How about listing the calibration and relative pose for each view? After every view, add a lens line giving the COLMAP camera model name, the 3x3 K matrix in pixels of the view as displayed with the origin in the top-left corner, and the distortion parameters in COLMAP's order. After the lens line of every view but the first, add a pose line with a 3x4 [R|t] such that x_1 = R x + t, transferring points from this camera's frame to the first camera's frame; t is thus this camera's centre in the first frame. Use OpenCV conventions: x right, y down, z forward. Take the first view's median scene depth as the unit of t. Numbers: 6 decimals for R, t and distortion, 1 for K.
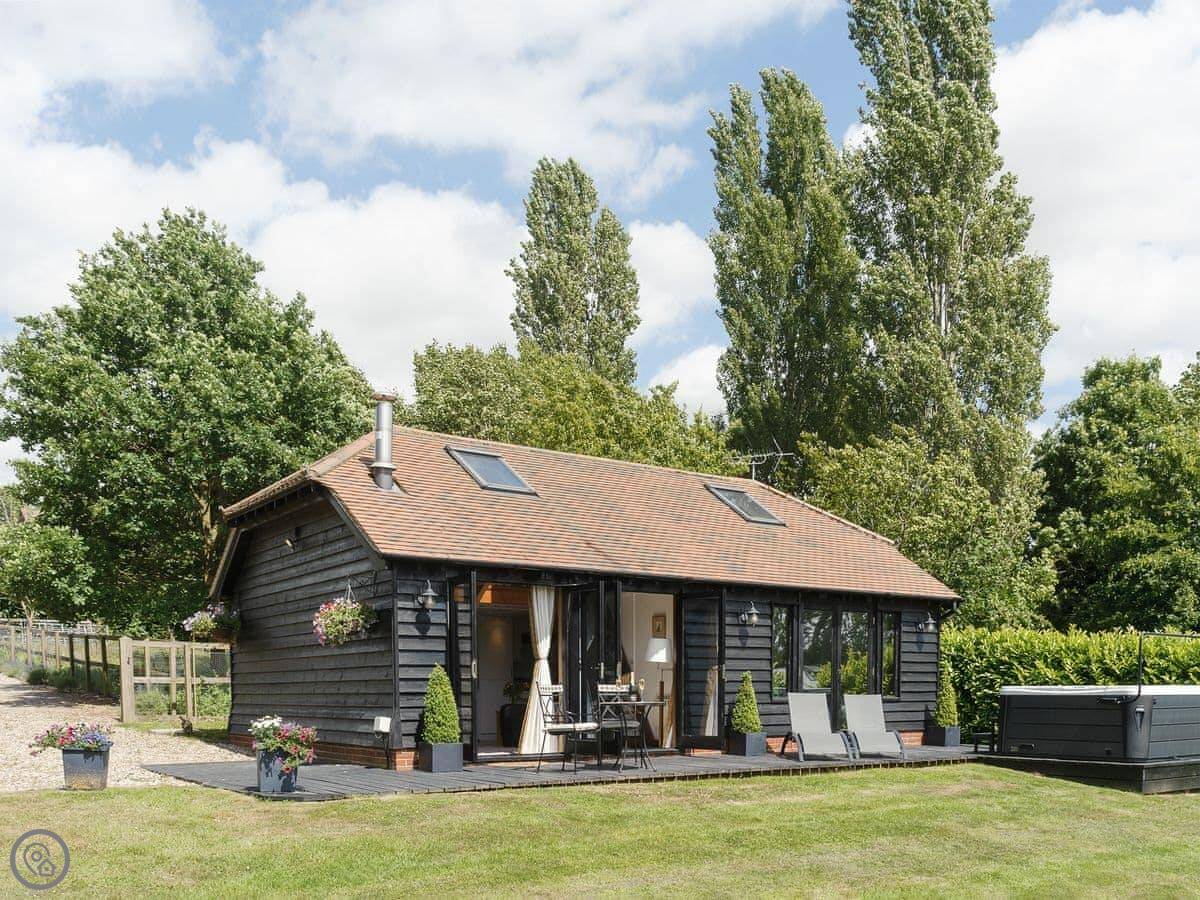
lens RADIAL K [[1104.3, 0, 600.0], [0, 1104.3, 450.0], [0, 0, 1]] dist [-0.003177, -0.079285]
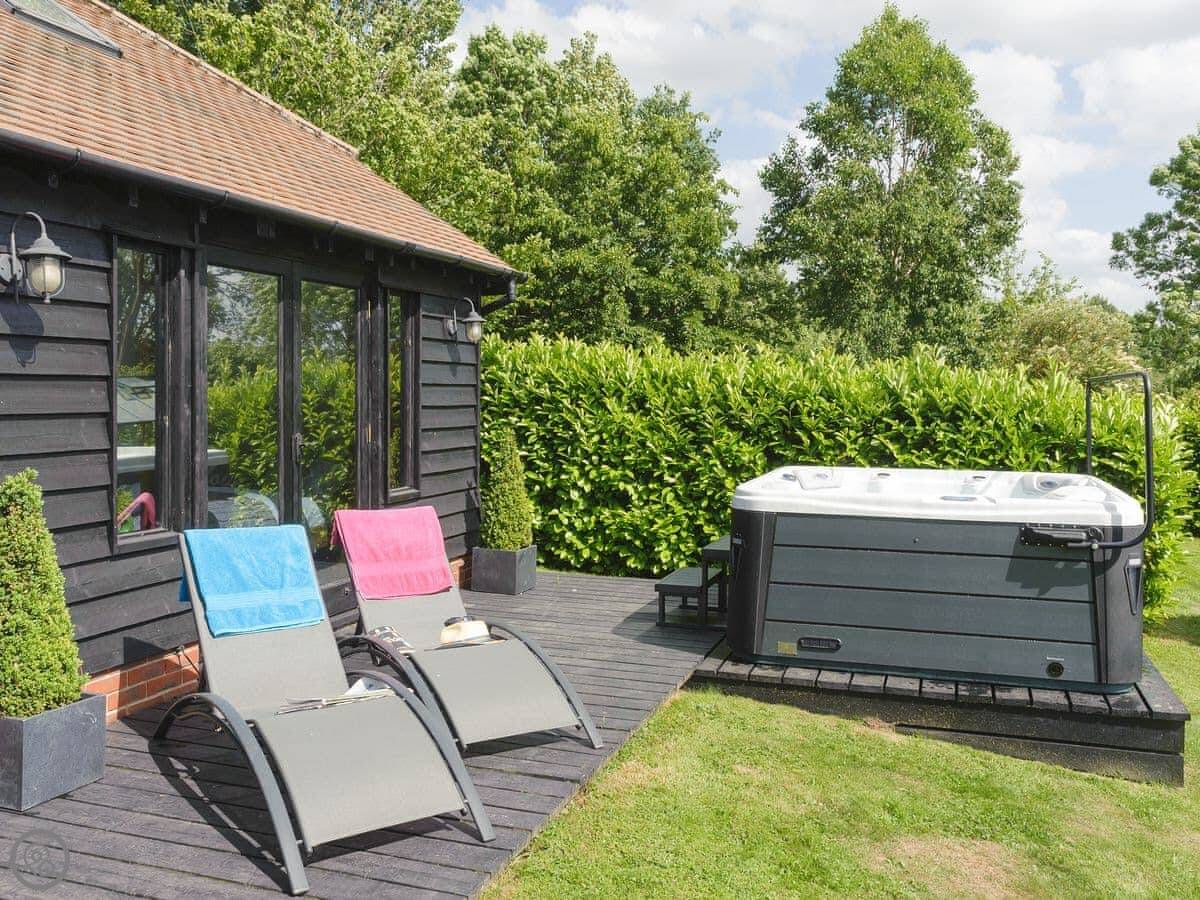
lens RADIAL K [[1043.1, 0, 600.9], [0, 1043.1, 468.1], [0, 0, 1]] dist [0.071768, -0.000389]
pose [[0.795152, -0.037482, 0.605250, 0.075581], [-0.140727, 0.959435, 0.244296, 0.100827], [-0.589855, -0.279427, 0.757622, 0.617768]]
